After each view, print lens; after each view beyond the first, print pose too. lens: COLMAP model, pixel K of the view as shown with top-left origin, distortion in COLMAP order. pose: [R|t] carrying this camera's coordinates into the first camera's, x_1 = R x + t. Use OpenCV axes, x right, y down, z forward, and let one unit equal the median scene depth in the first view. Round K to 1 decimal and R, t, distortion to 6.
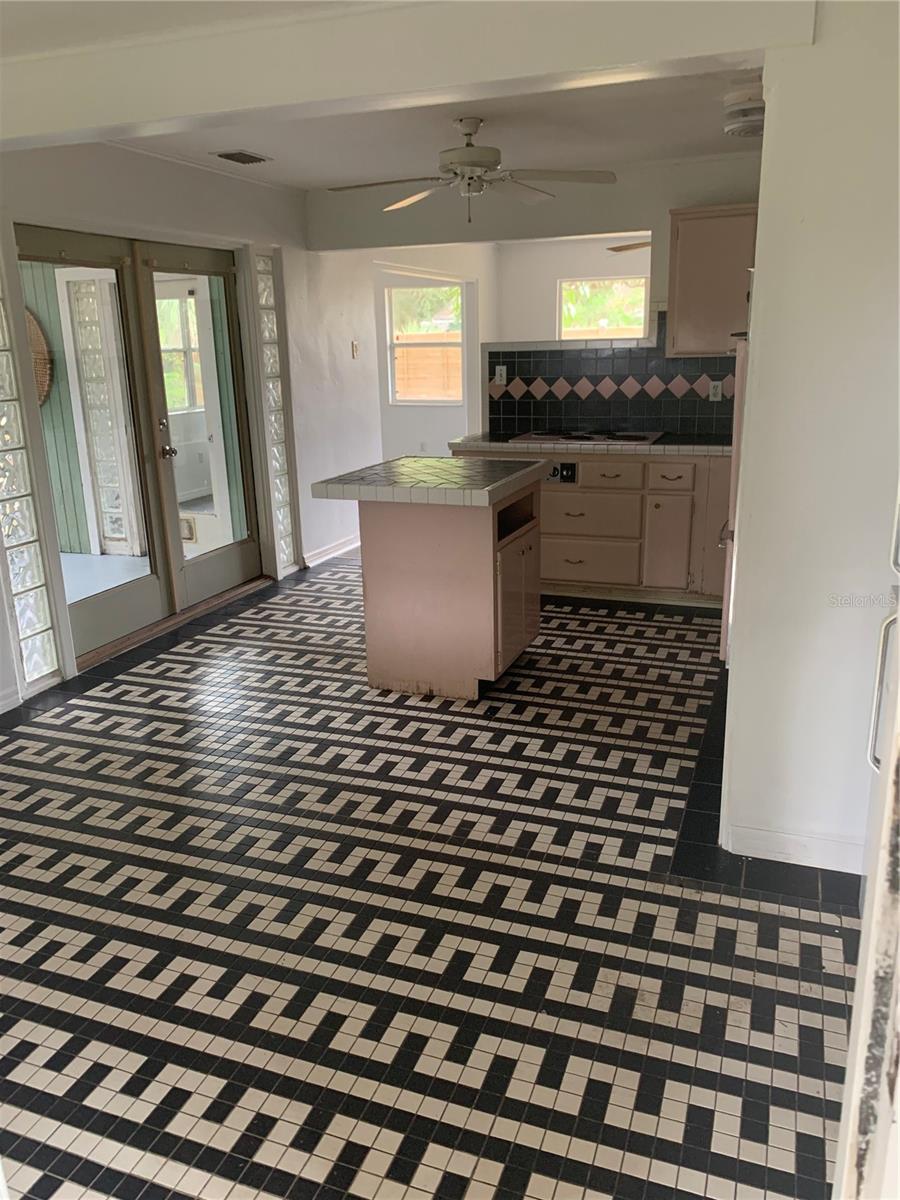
lens RADIAL K [[915.8, 0, 450.4], [0, 915.8, 599.8], [0, 0, 1]] dist [-0.008116, -0.011987]
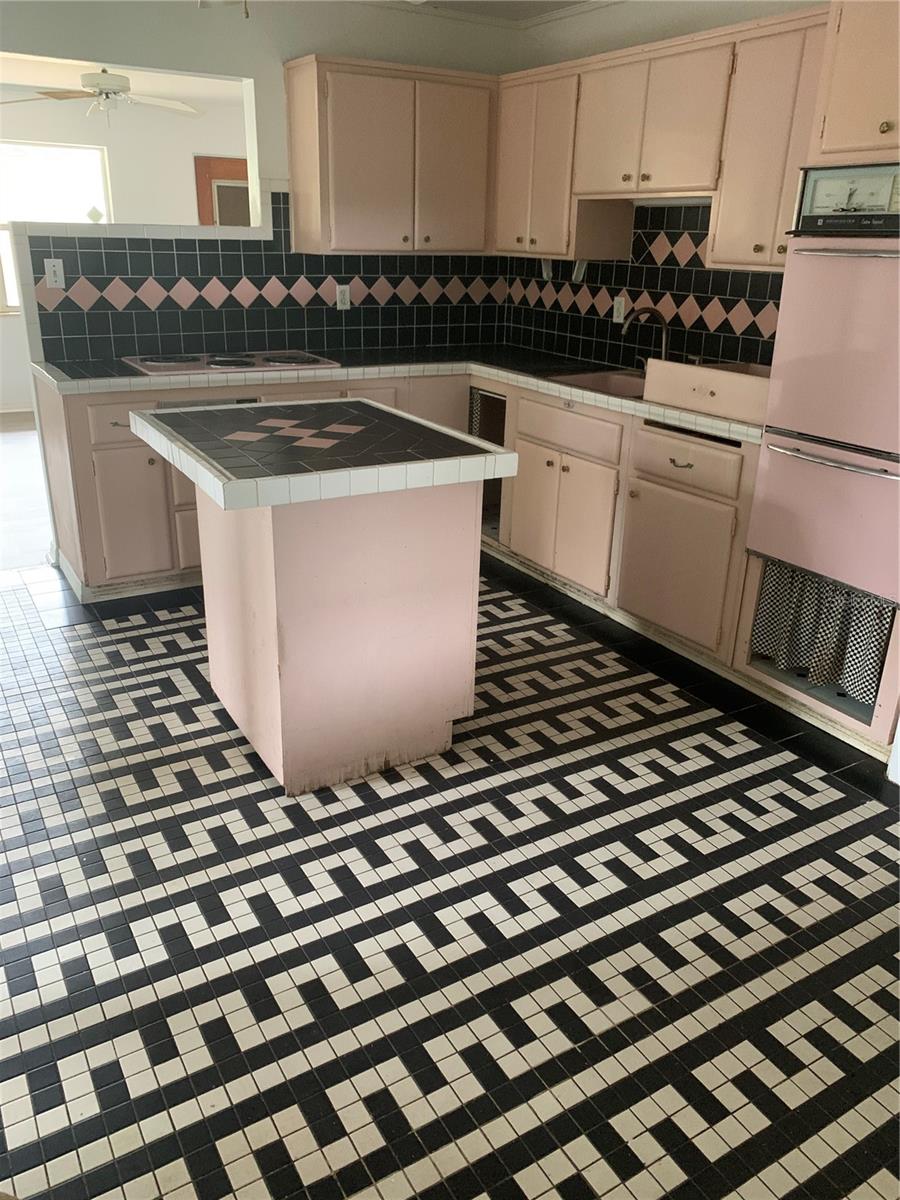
lens RADIAL K [[915.8, 0, 451.4], [0, 915.8, 597.7], [0, 0, 1]] dist [-0.008116, -0.011987]
pose [[0.612662, -0.241878, 0.752423, -0.456651], [0.178368, 0.969773, 0.166512, -0.115458], [-0.769954, 0.032192, 0.637286, 0.548017]]
